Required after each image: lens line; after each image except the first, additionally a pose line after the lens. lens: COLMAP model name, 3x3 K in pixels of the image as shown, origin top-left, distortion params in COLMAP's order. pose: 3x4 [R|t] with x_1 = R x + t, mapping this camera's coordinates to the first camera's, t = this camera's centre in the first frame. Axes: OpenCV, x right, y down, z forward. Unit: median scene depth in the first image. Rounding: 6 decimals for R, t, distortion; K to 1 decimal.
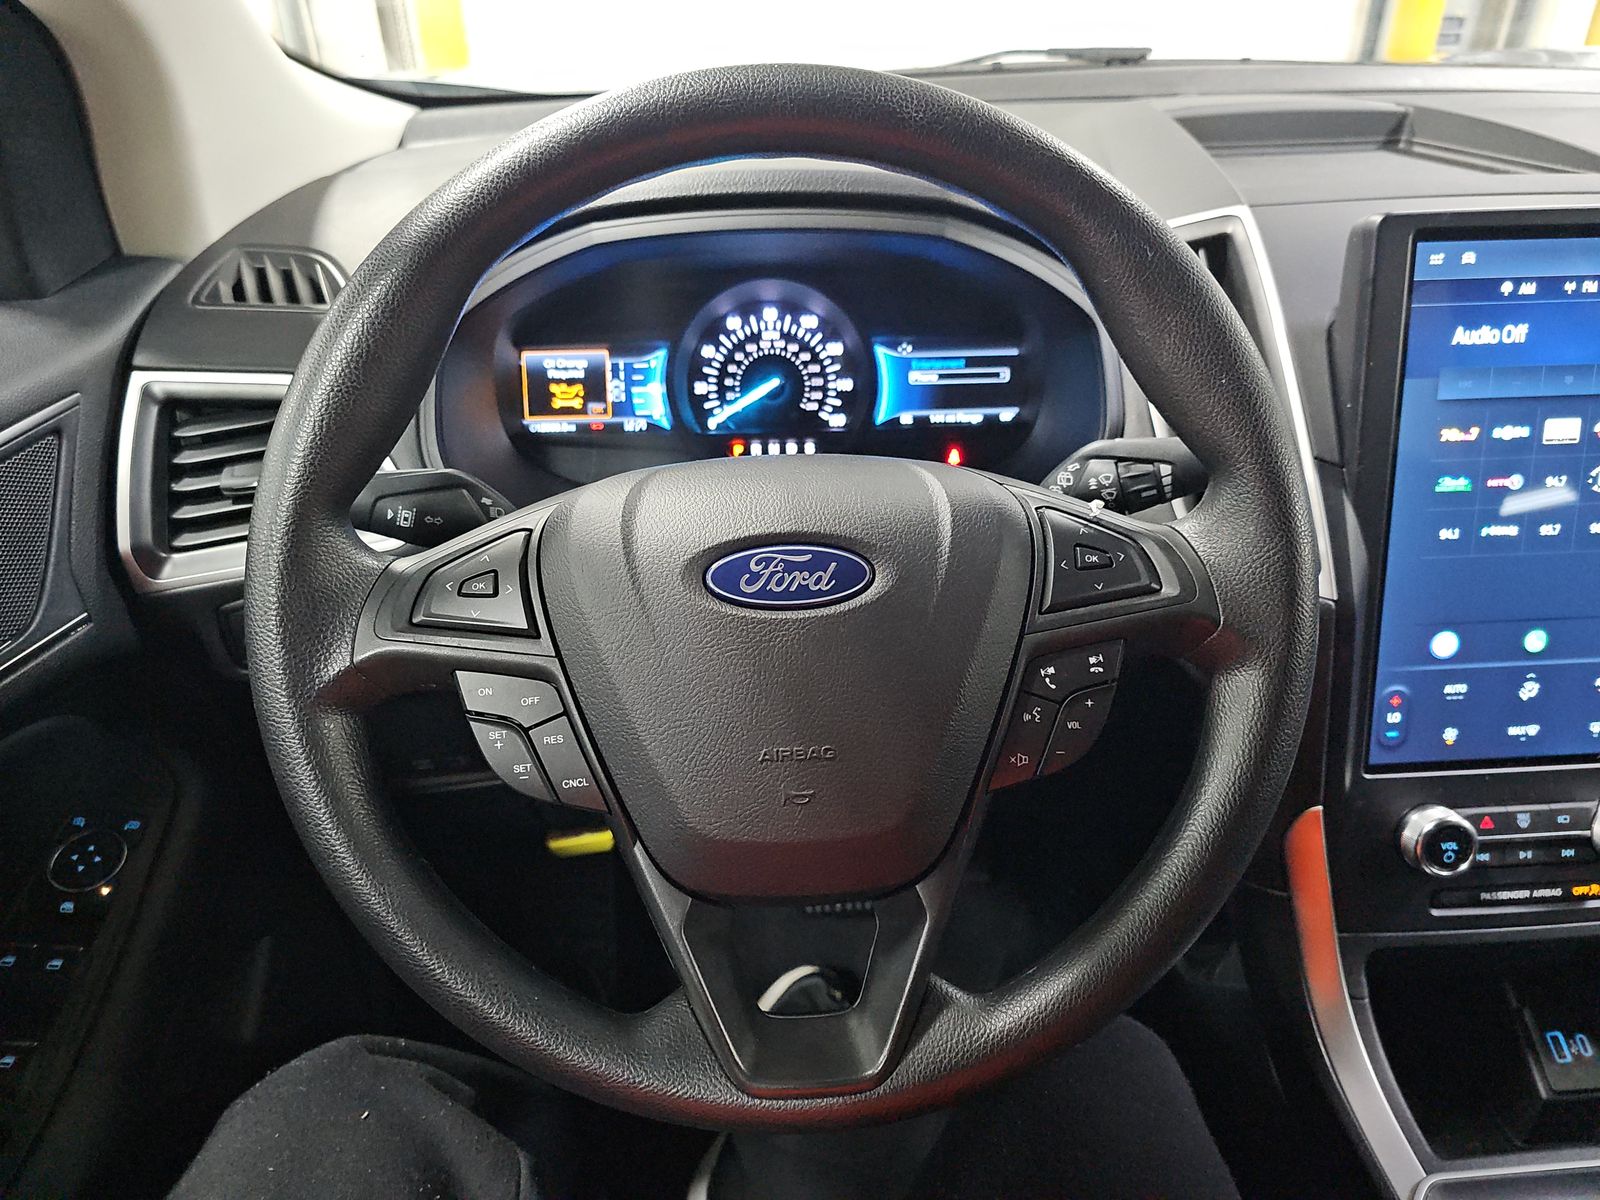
lens RADIAL K [[1092.4, 0, 800.0], [0, 1092.4, 600.0], [0, 0, 1]] dist [0.064309, -0.100721]
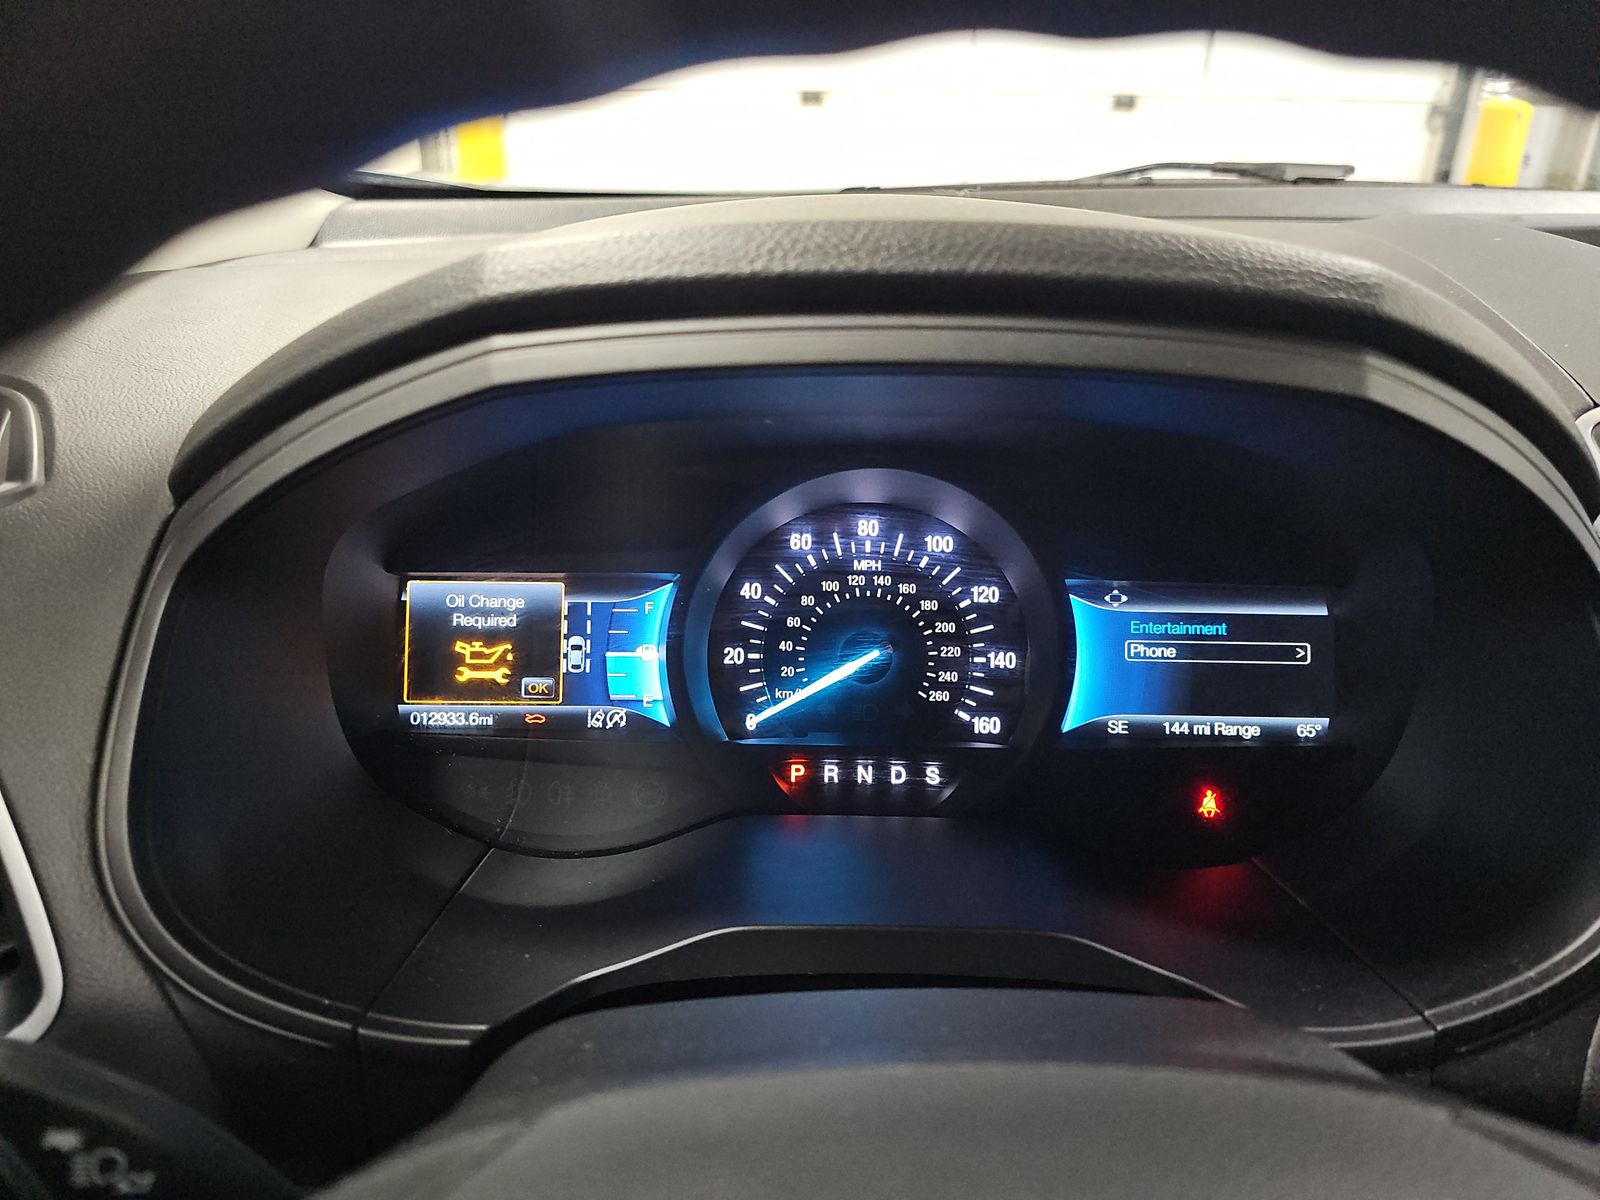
lens RADIAL K [[1092.4, 0, 800.0], [0, 1092.4, 600.0], [0, 0, 1]] dist [0.064309, -0.100721]
pose [[0.998974, 0.039333, -0.022455, -0.047299], [-0.041936, 0.990556, -0.130538, -0.152853], [0.017108, 0.131345, 0.991189, 0.469336]]
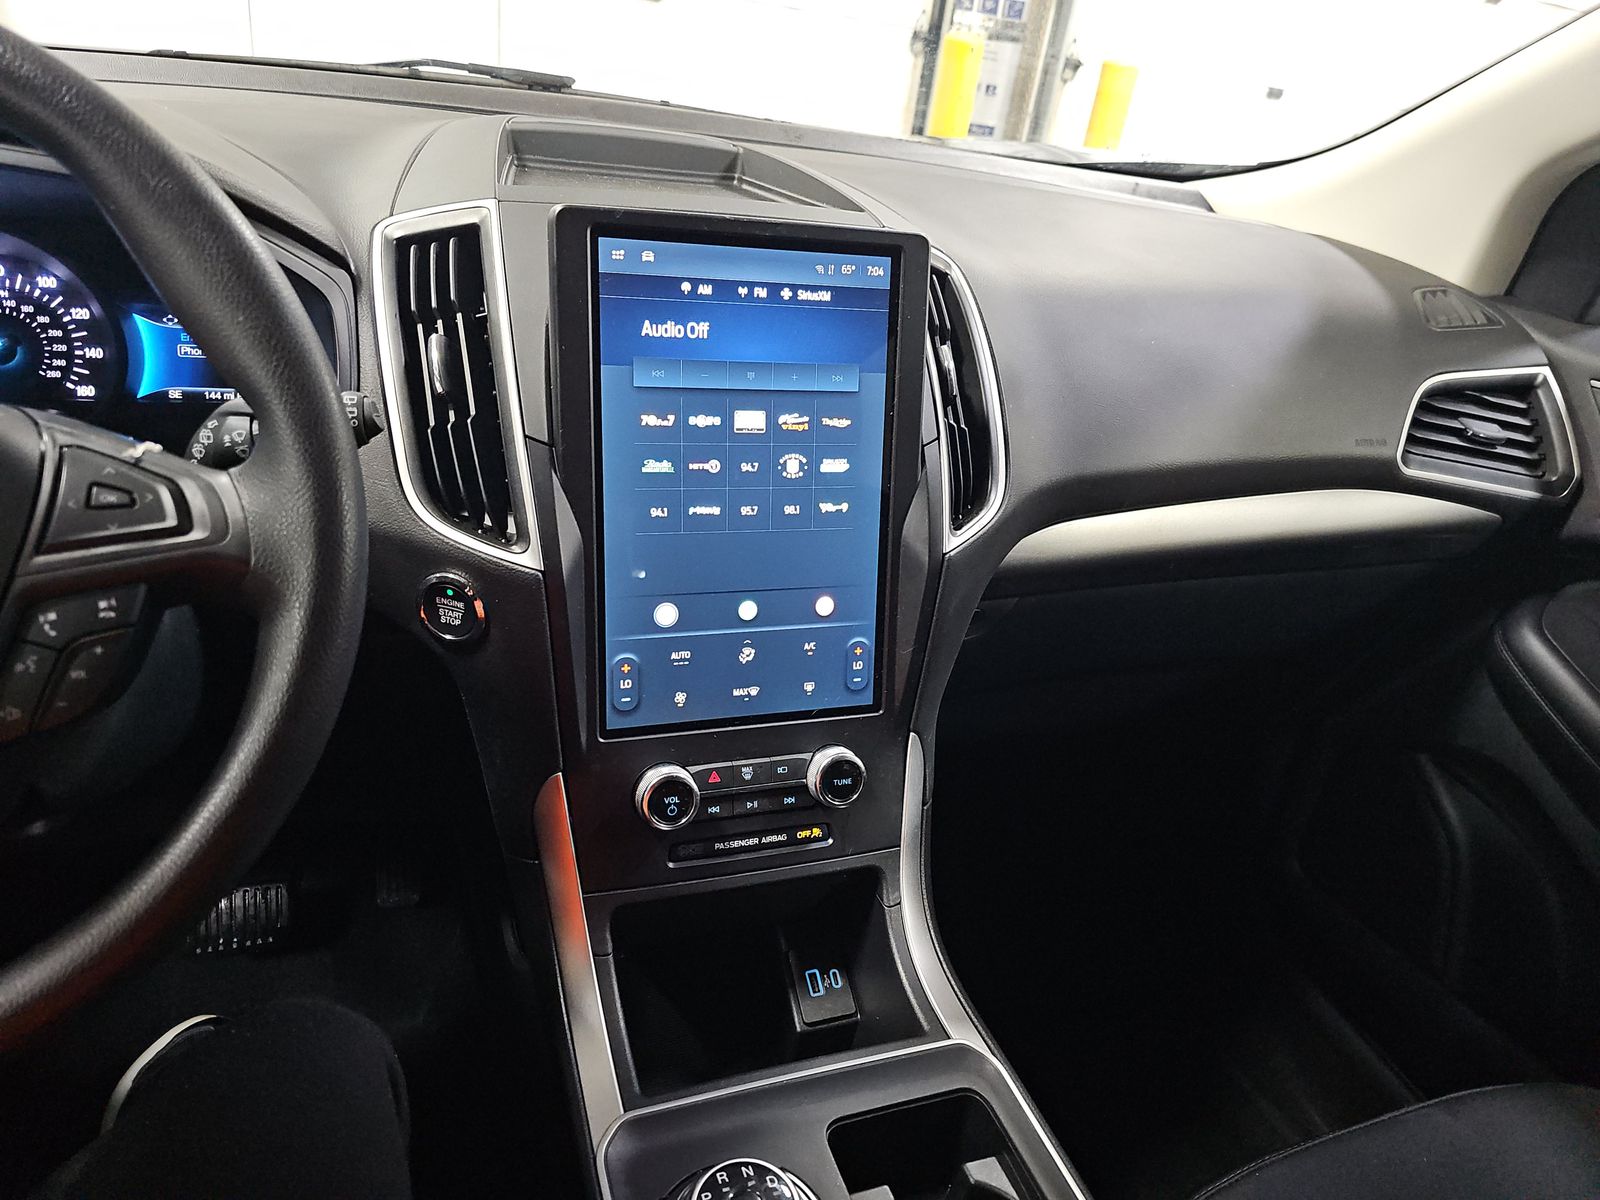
lens RADIAL K [[1083.2, 0, 800.0], [0, 1083.2, 600.0], [0, 0, 1]] dist [0.050487, -0.053162]
pose [[0.946039, -0.010077, 0.323896, 0.302453], [0.022766, 0.999113, -0.035412, 0.055992], [-0.323252, 0.040875, 0.945430, -0.047708]]
